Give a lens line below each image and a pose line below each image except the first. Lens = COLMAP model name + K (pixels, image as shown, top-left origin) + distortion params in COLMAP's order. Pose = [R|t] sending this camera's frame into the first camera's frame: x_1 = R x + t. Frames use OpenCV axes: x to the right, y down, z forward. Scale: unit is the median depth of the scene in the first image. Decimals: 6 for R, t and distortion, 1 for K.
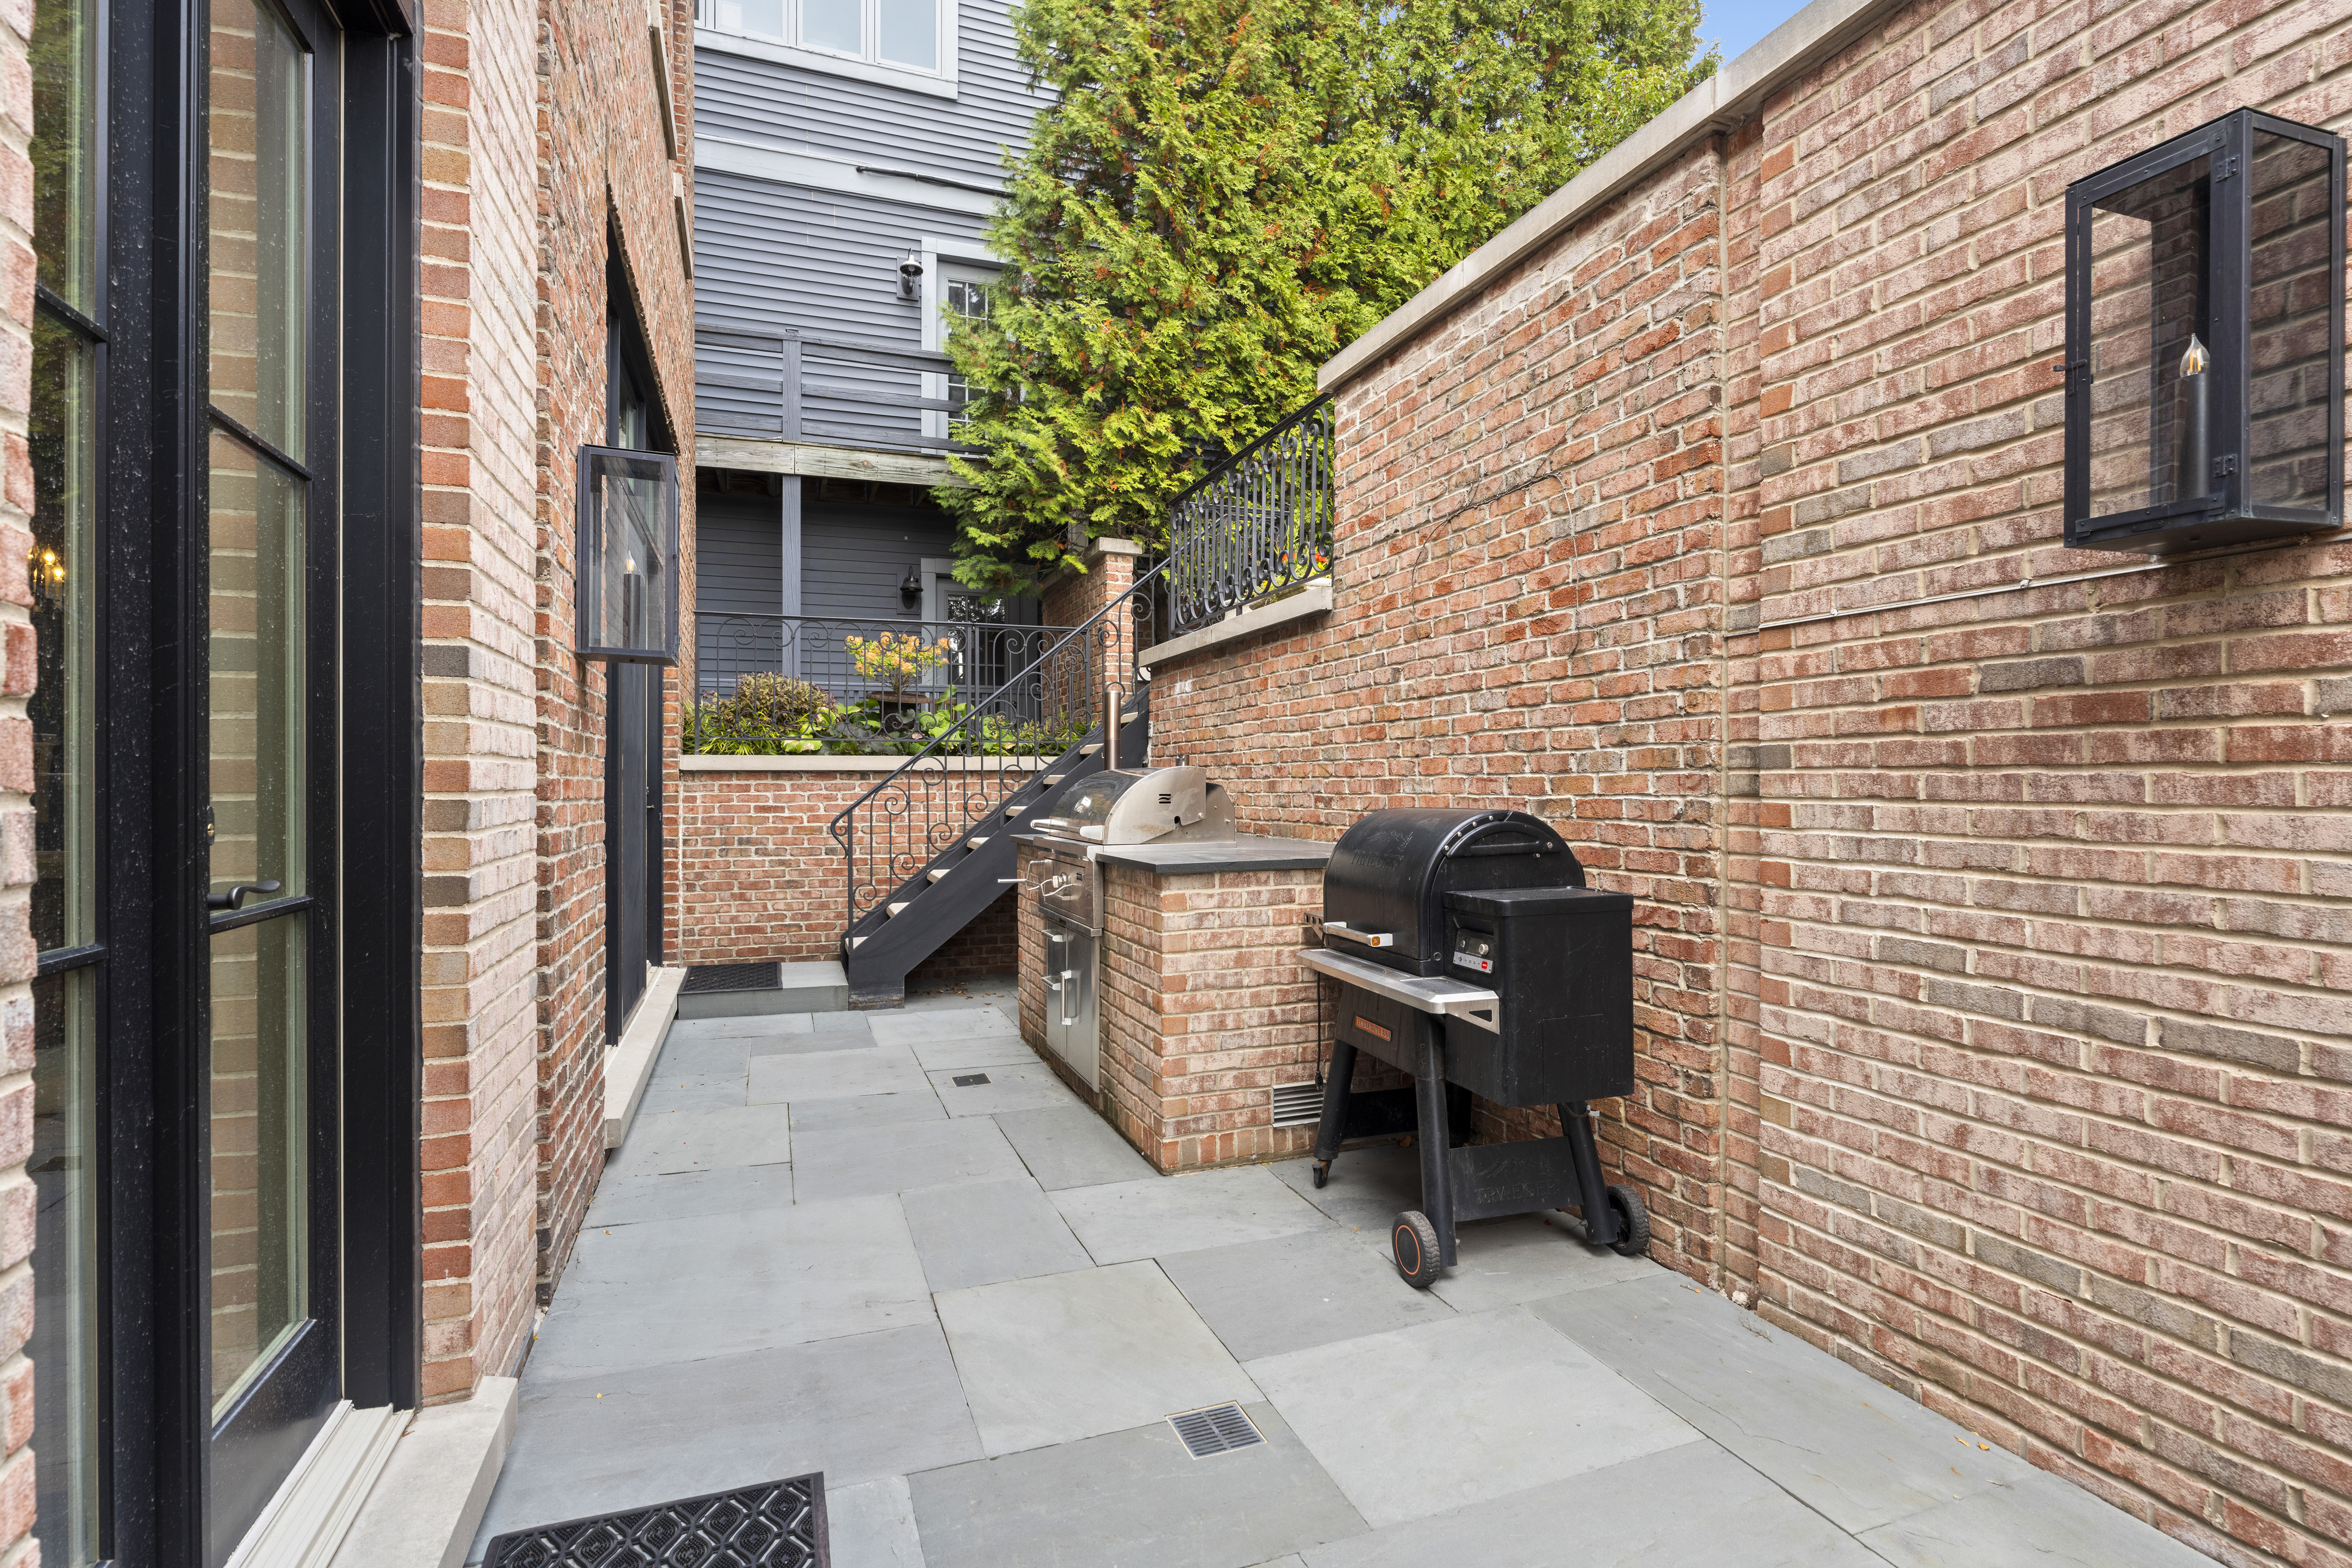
lens RADIAL K [[1145.6, 0, 1174.7], [0, 1145.6, 782.4], [0, 0, 1]] dist [-0.002646, -0.000208]
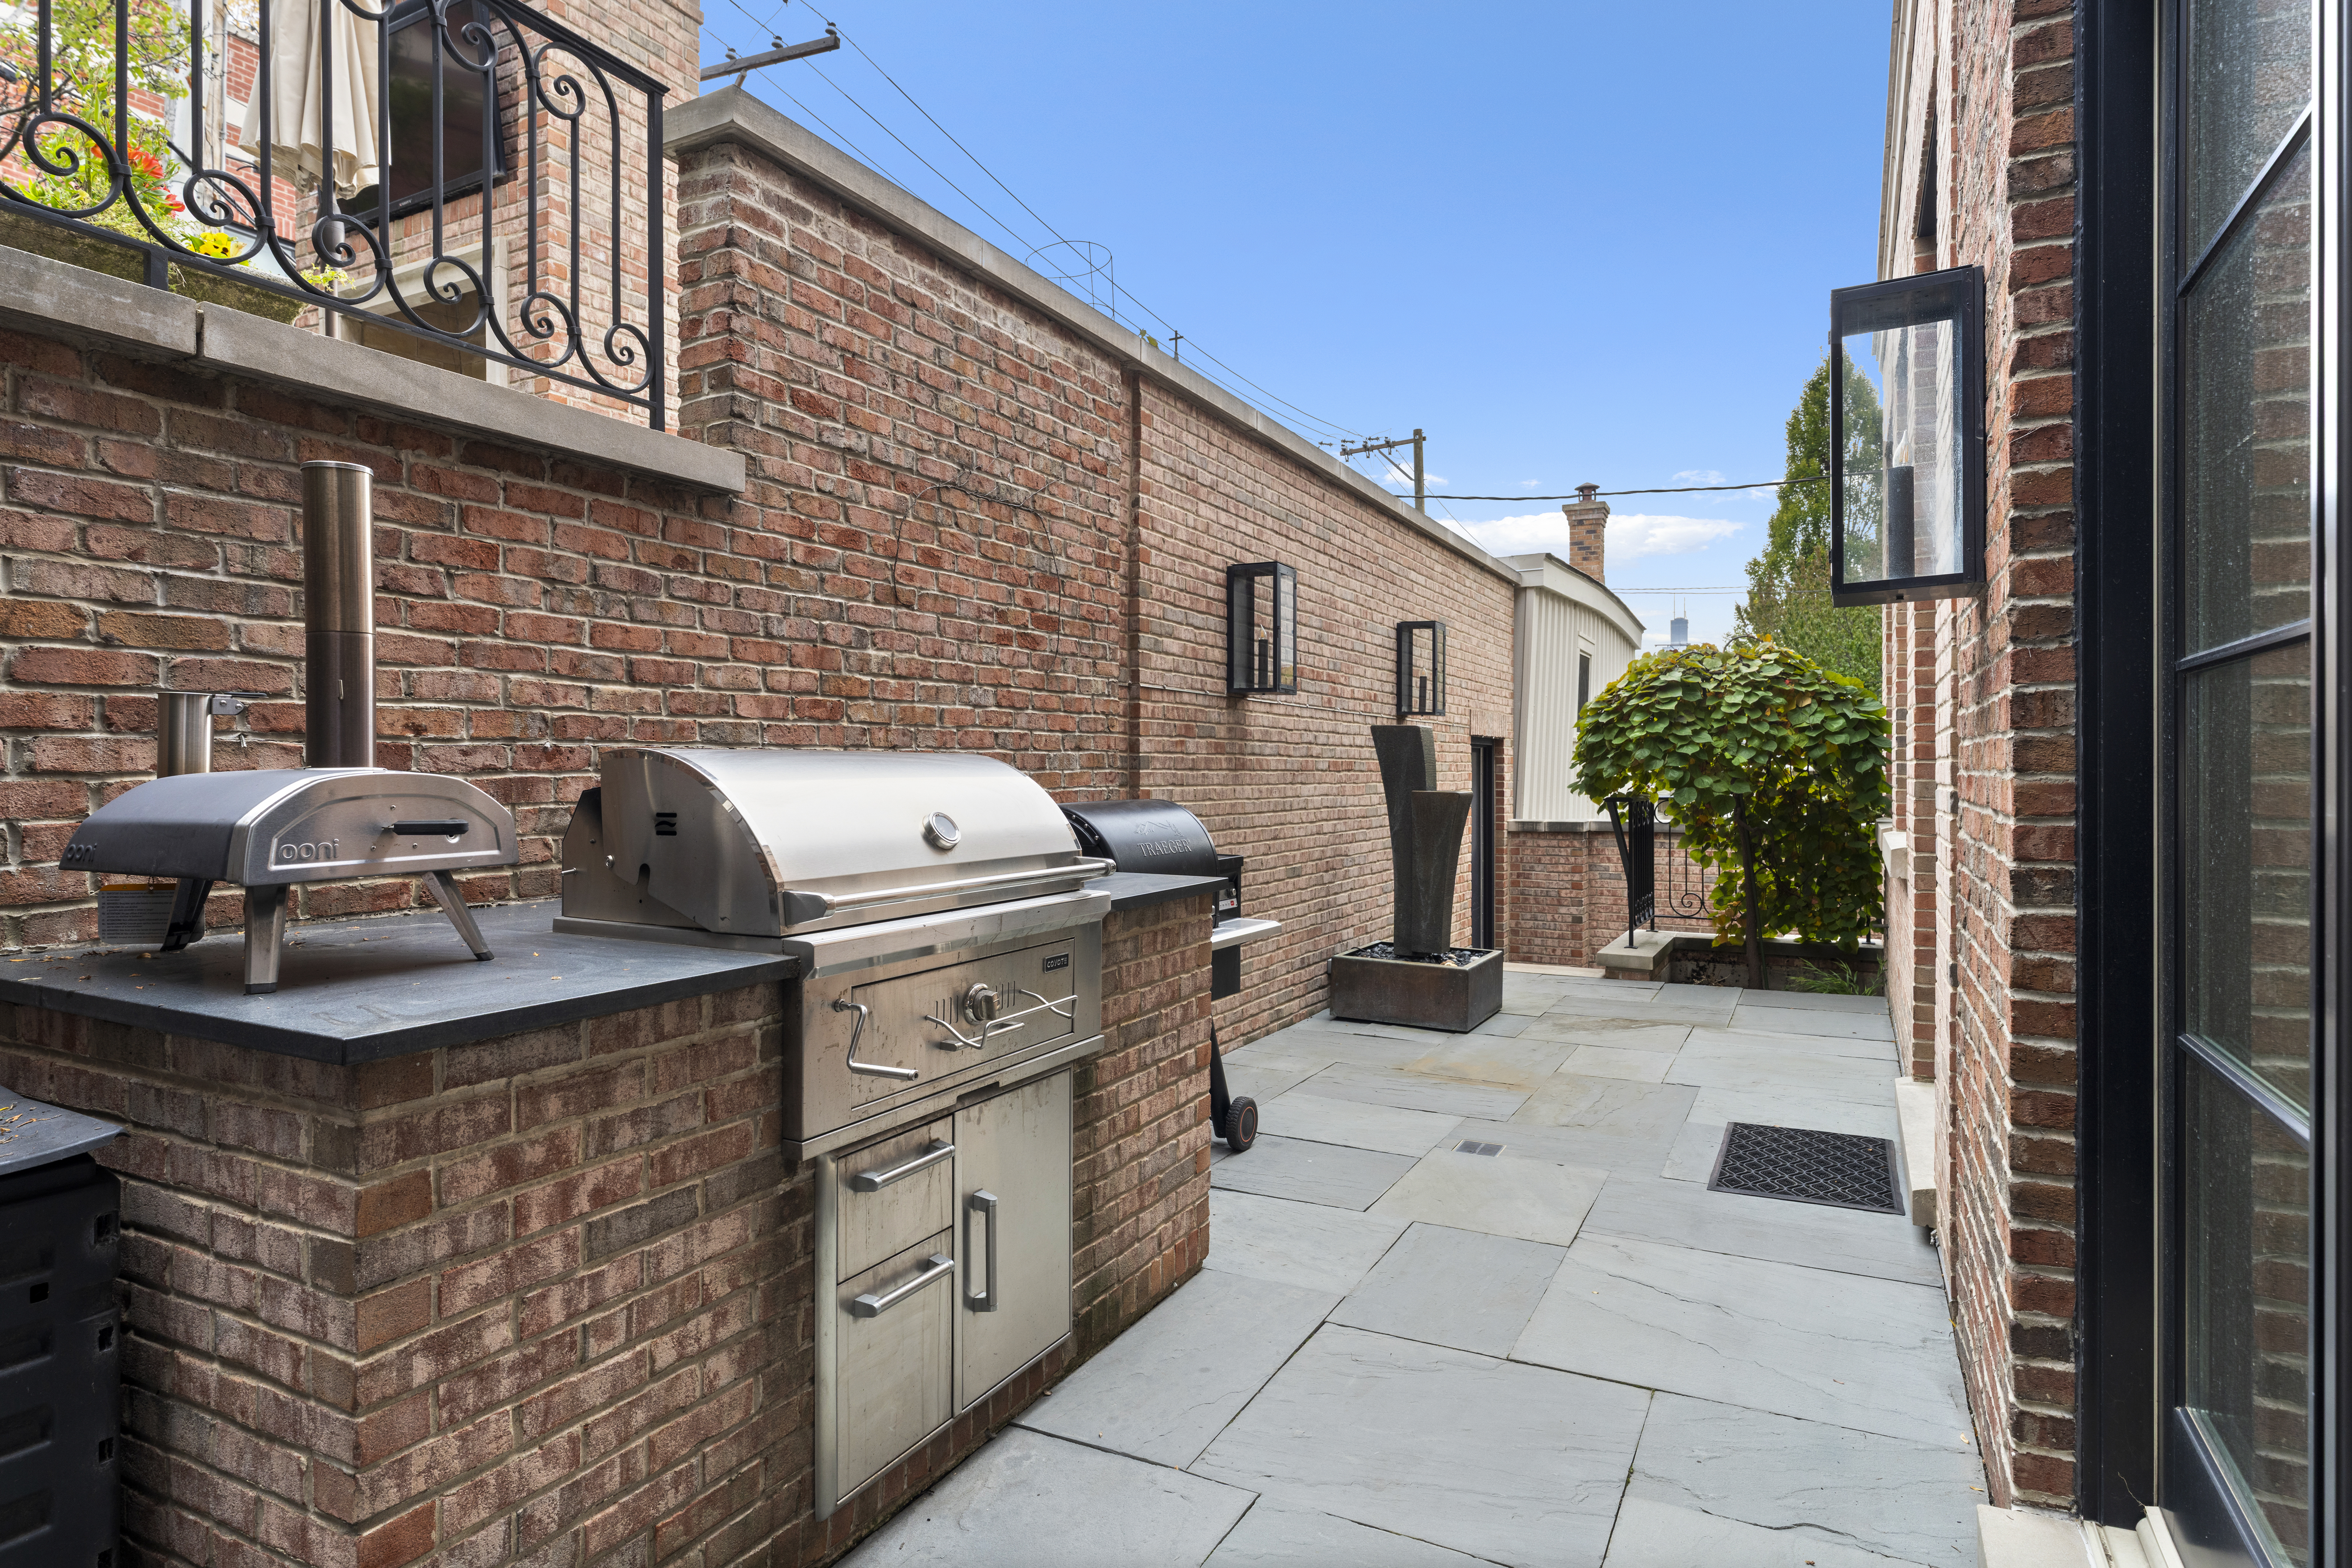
lens RADIAL K [[1283.6, 0, 1174.8], [0, 1283.6, 776.9], [0, 0, 1]] dist [0.000569, -0.000017]
pose [[-0.681837, -0.005839, 0.731481, -0.682317], [-0.001831, 0.999979, 0.006276, -0.008793], [-0.731502, 0.002940, -0.681833, 1.692401]]
